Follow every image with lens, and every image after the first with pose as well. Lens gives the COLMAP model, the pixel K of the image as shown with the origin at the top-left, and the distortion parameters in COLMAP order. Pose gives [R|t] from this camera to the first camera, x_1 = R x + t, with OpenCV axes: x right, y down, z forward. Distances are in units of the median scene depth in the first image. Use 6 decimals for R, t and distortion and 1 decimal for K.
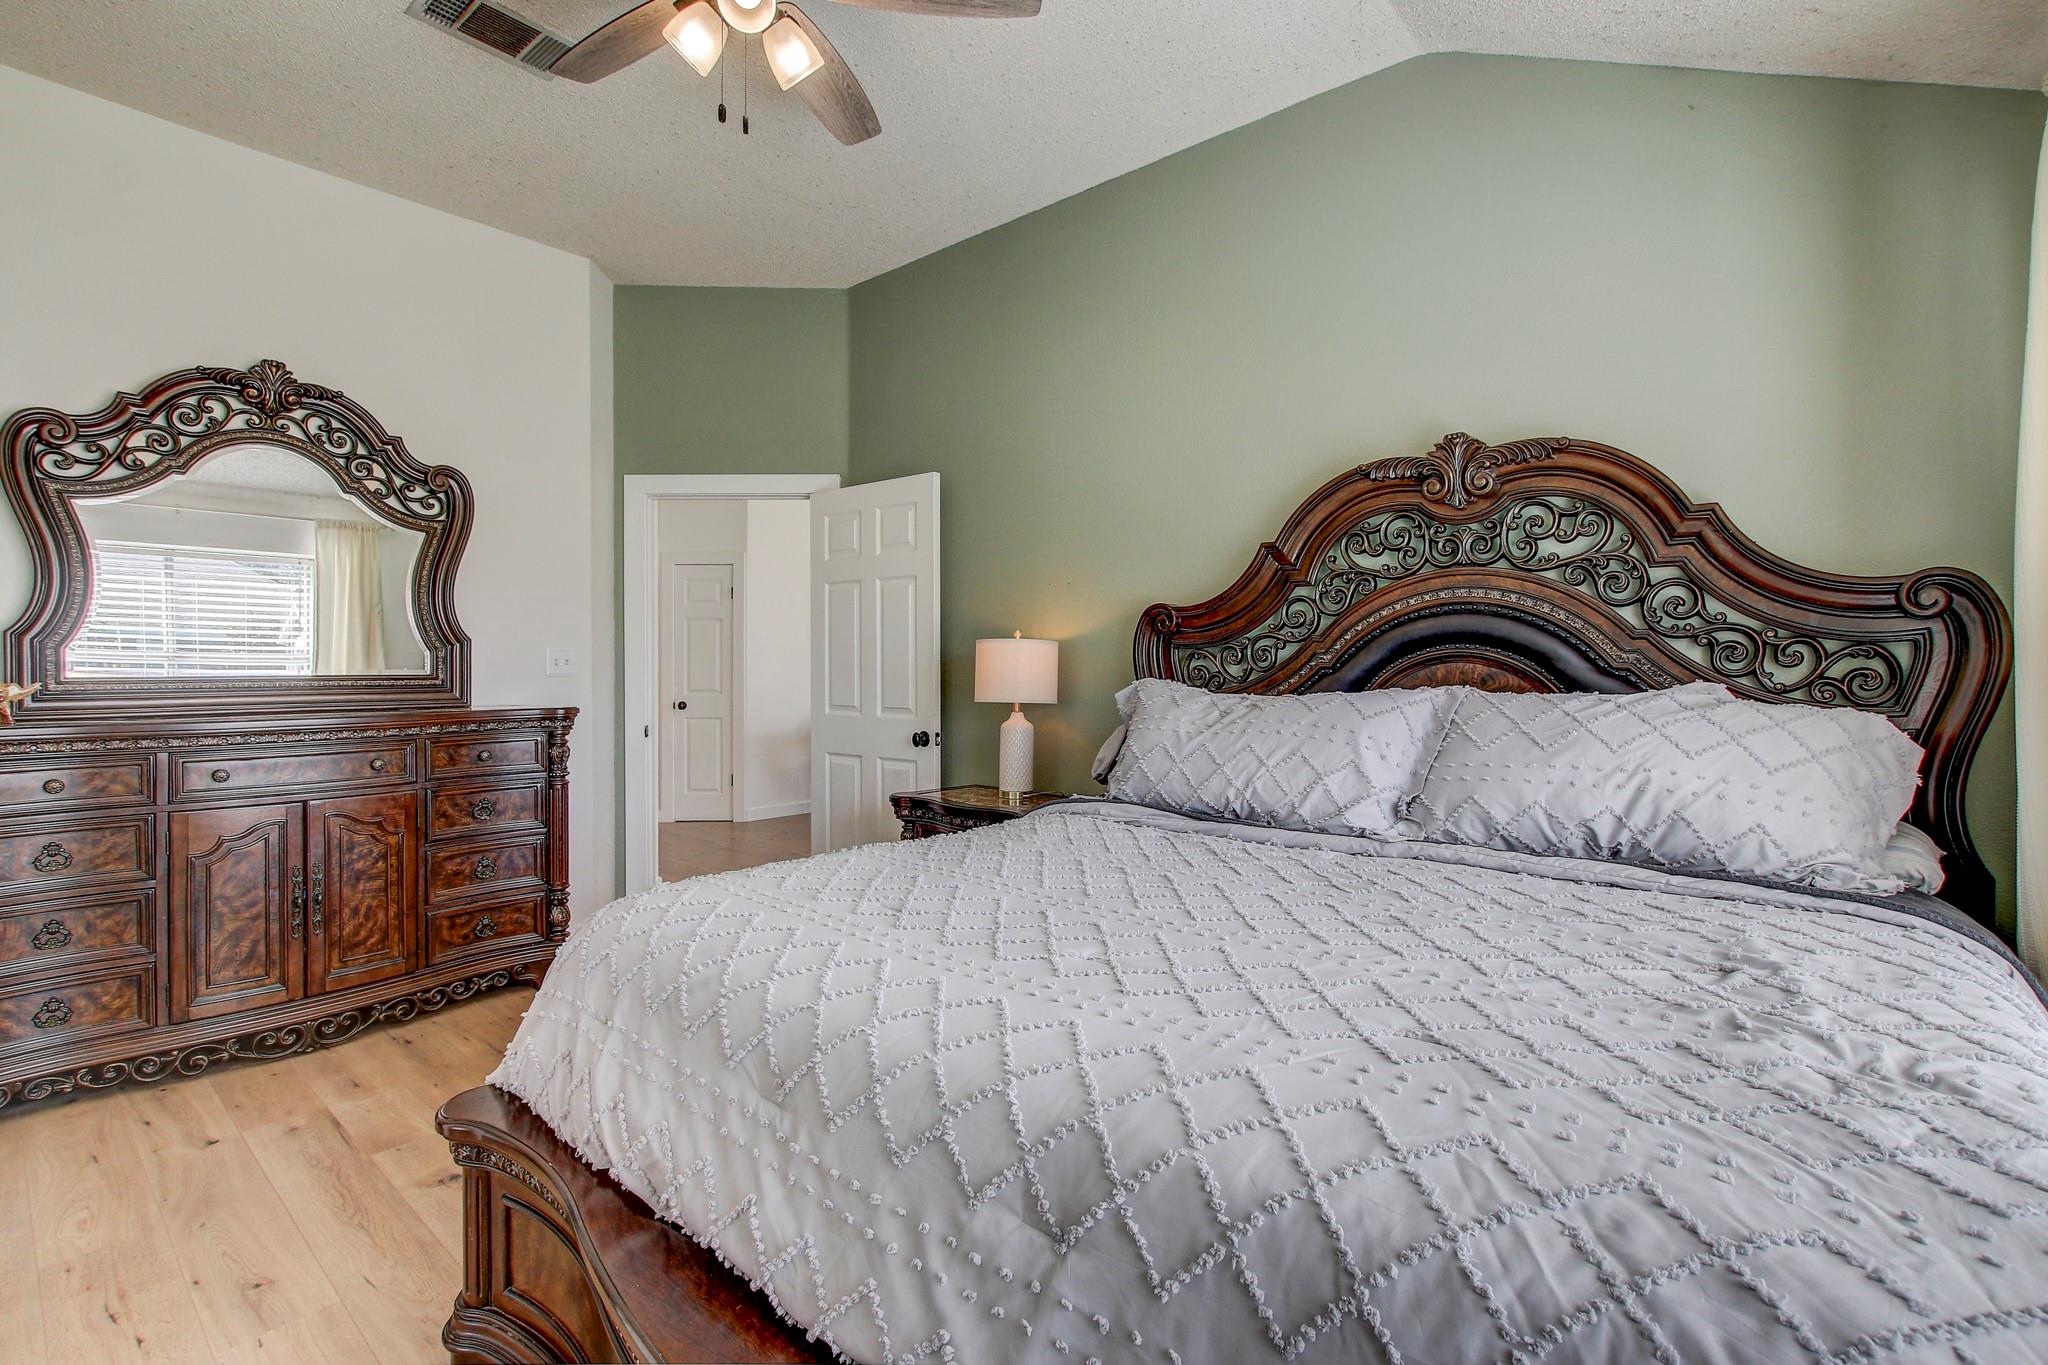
lens RADIAL K [[935.6, 0, 1015.8], [0, 935.6, 669.1], [0, 0, 1]] dist [-0.011435, 0.003832]
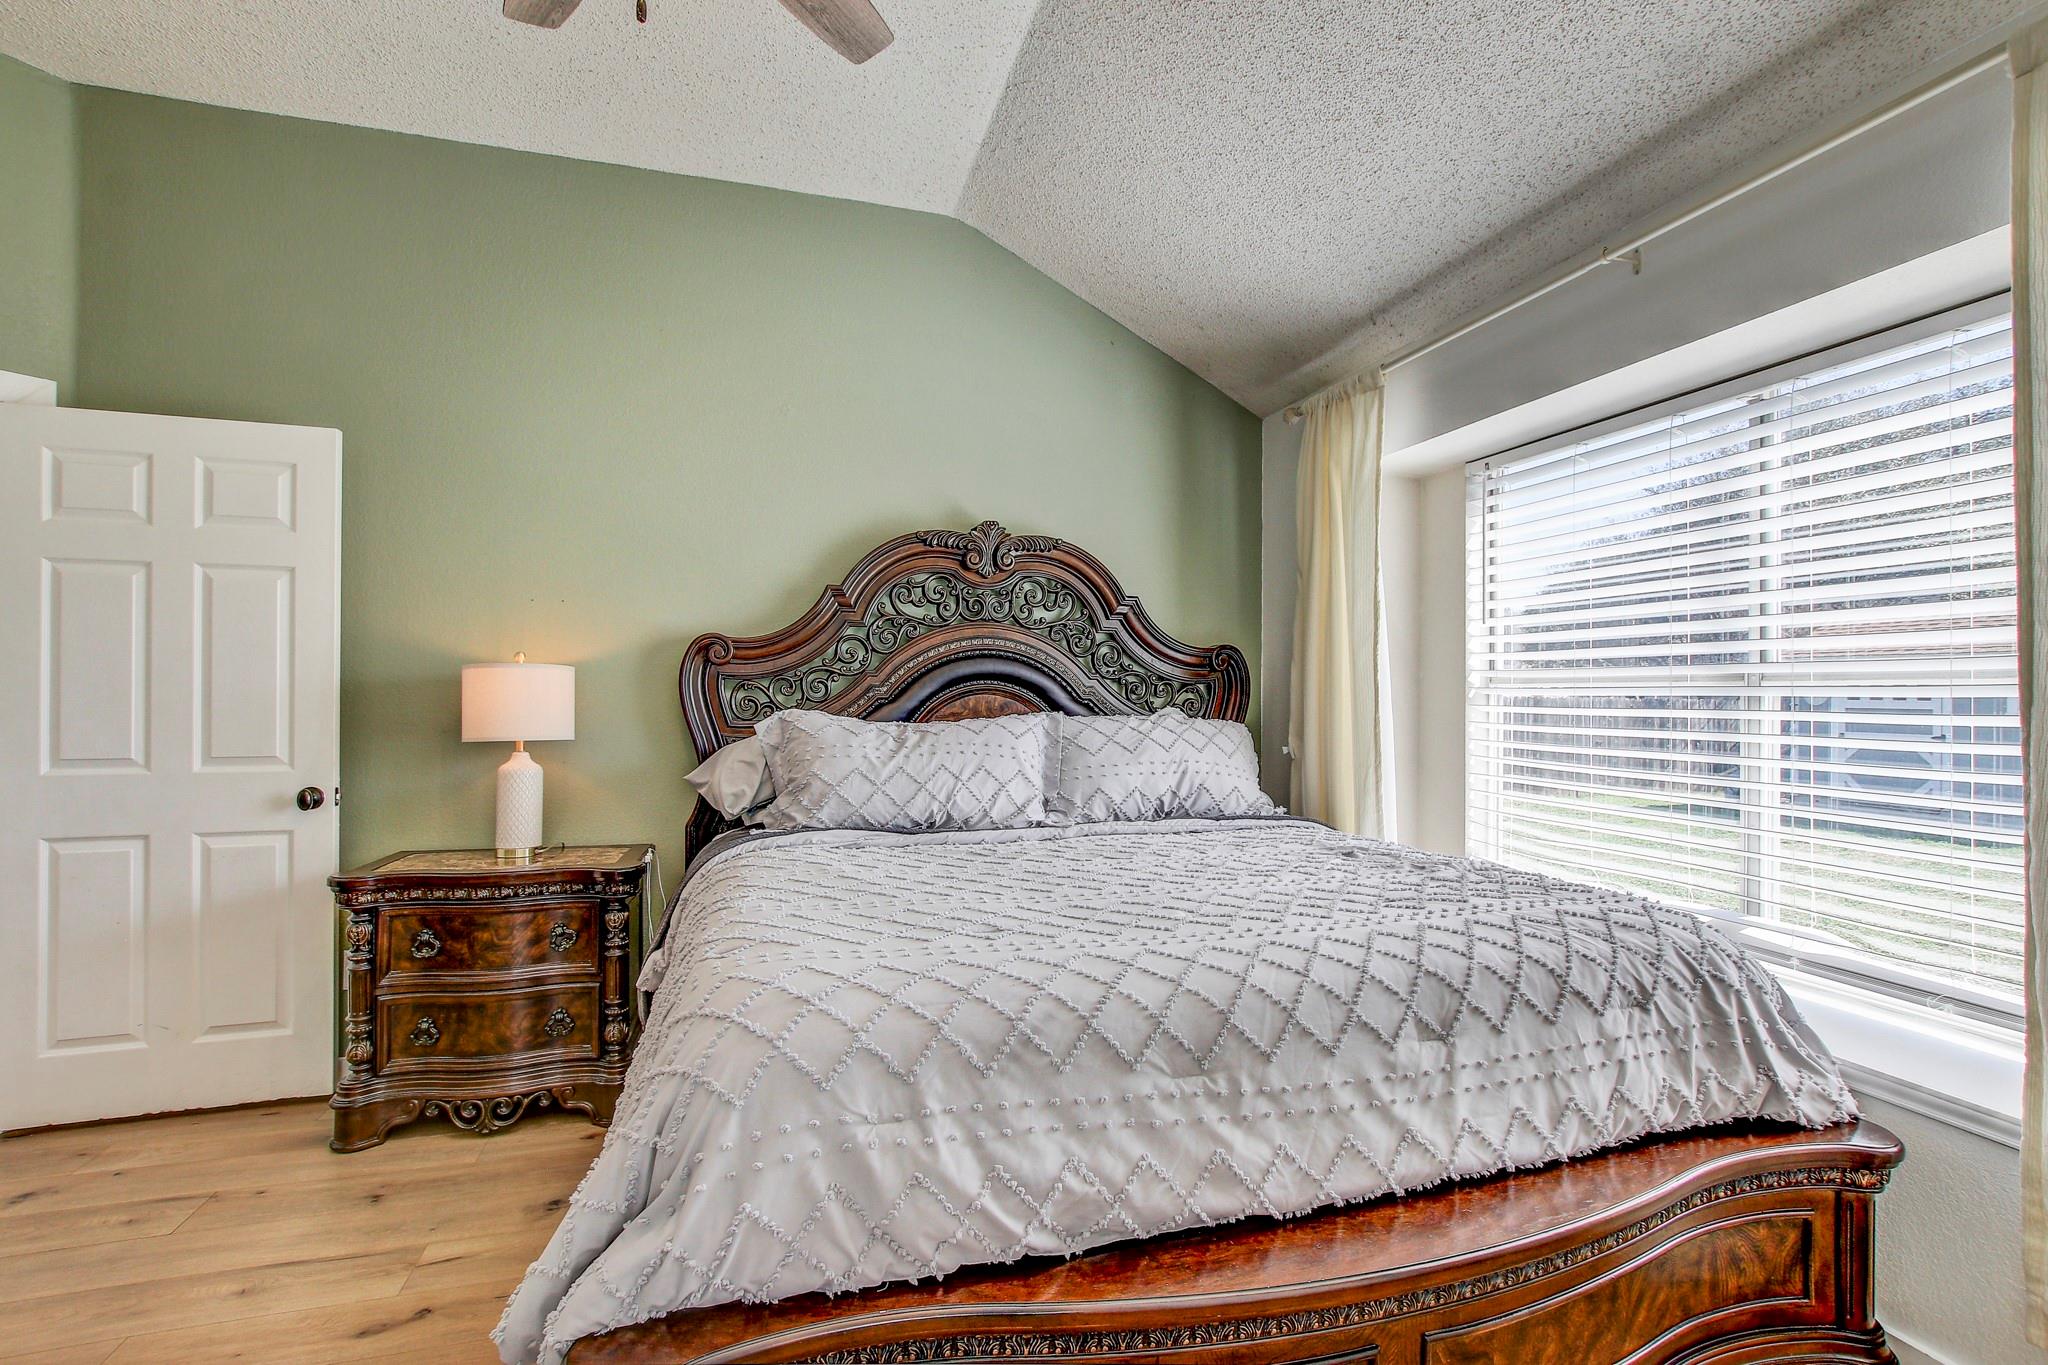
lens RADIAL K [[935.6, 0, 1019.6], [0, 935.6, 685.5], [0, 0, 1]] dist [-0.011435, 0.003832]
pose [[0.544996, 0.009243, 0.838388, -0.622082], [0.000061, 0.999939, -0.011063, -0.005100], [-0.838439, 0.006080, 0.544962, 0.246294]]
